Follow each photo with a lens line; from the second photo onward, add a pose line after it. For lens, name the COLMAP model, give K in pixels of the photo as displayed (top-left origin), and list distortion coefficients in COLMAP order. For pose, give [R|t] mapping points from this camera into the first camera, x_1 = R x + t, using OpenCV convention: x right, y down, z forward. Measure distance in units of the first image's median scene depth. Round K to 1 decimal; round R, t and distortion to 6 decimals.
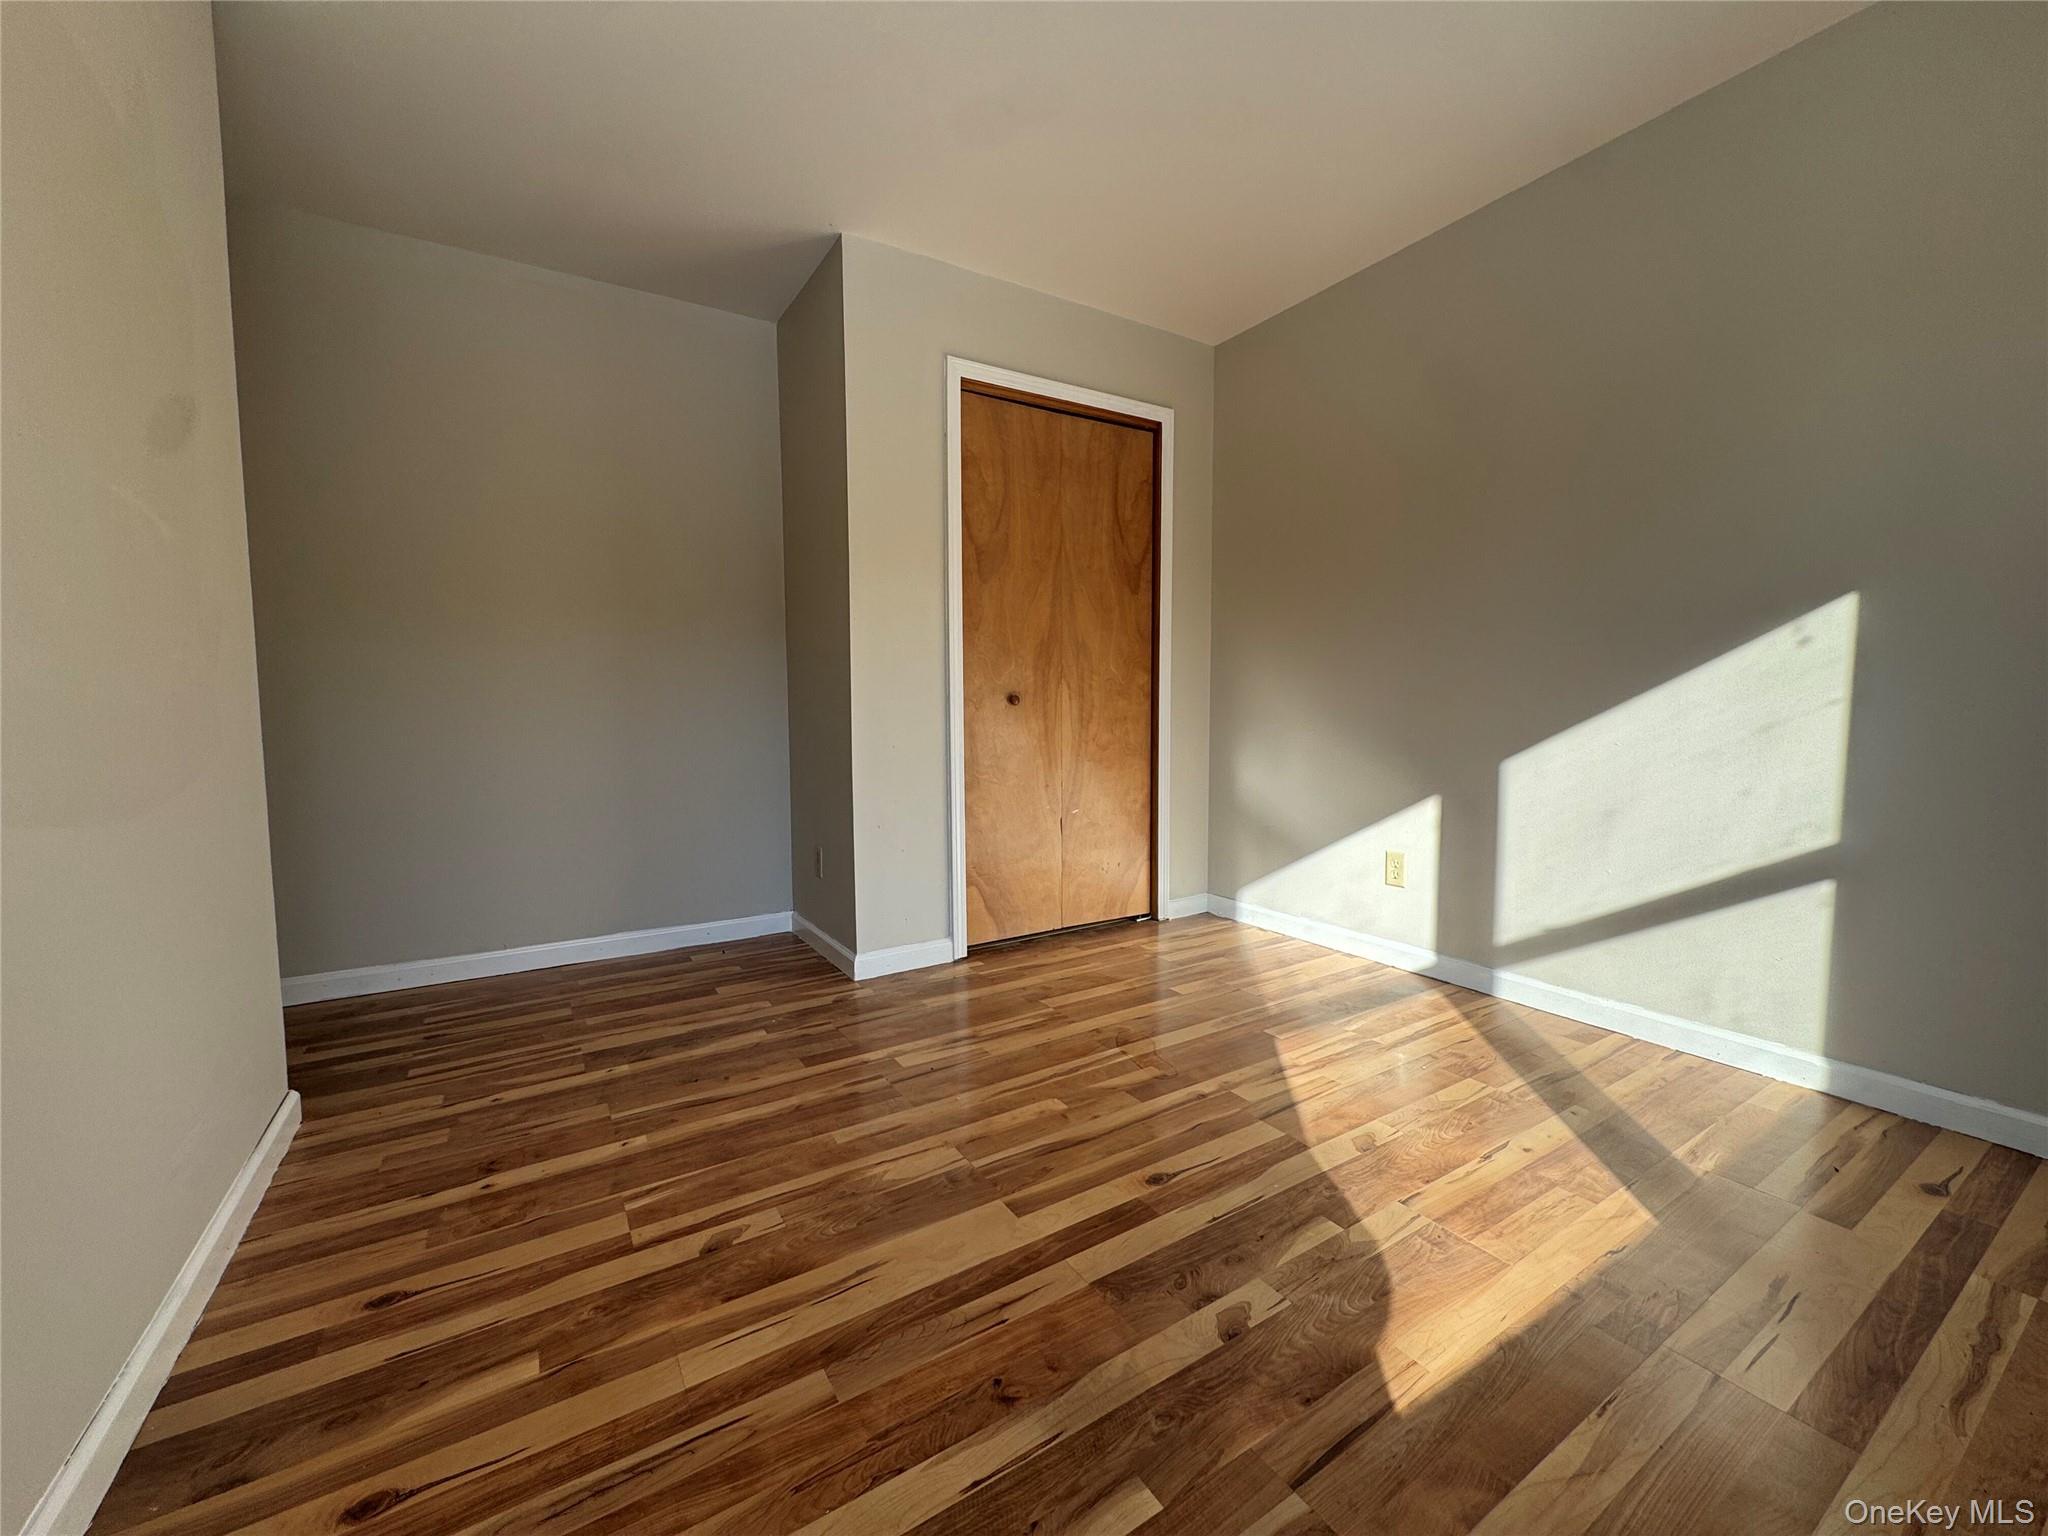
lens RADIAL K [[811.8, 0, 1024.0], [0, 811.8, 768.0], [0, 0, 1]] dist [-0.001276, -0.000111]
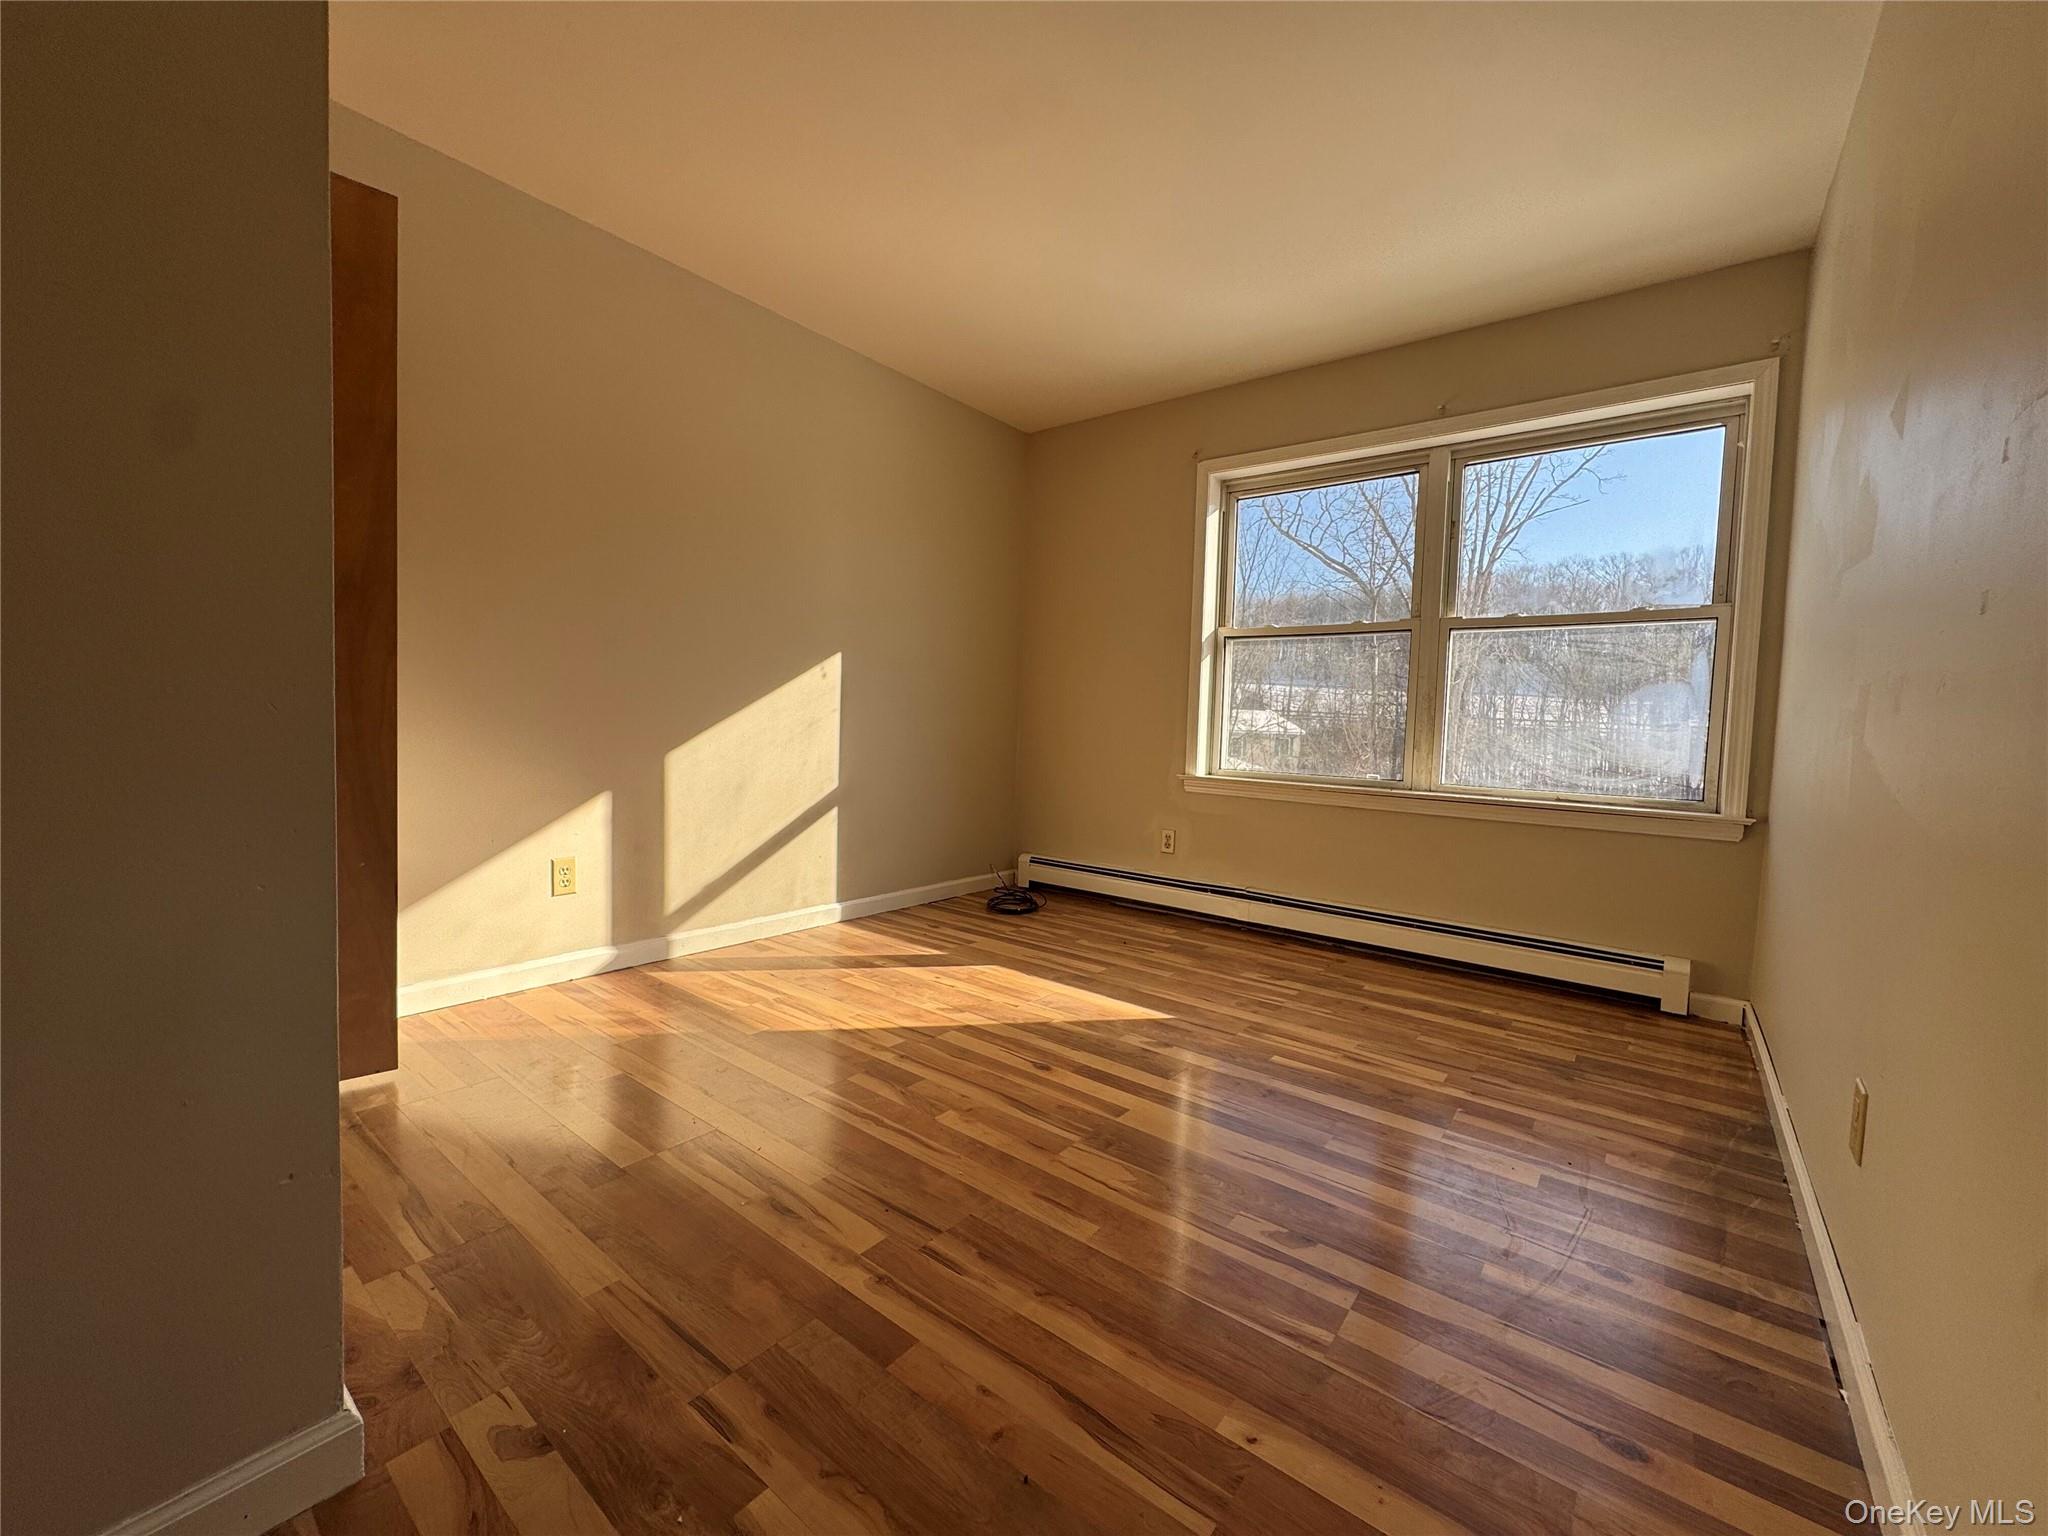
lens RADIAL K [[818.5, 0, 1024.0], [0, 818.5, 768.0], [0, 0, 1]] dist [-0.000567, 0.000058]
pose [[-0.341182, -0.057372, 0.938245, -0.864818], [0.040704, 0.996298, 0.075723, -0.071021], [-0.939116, 0.064026, -0.337584, 1.184223]]
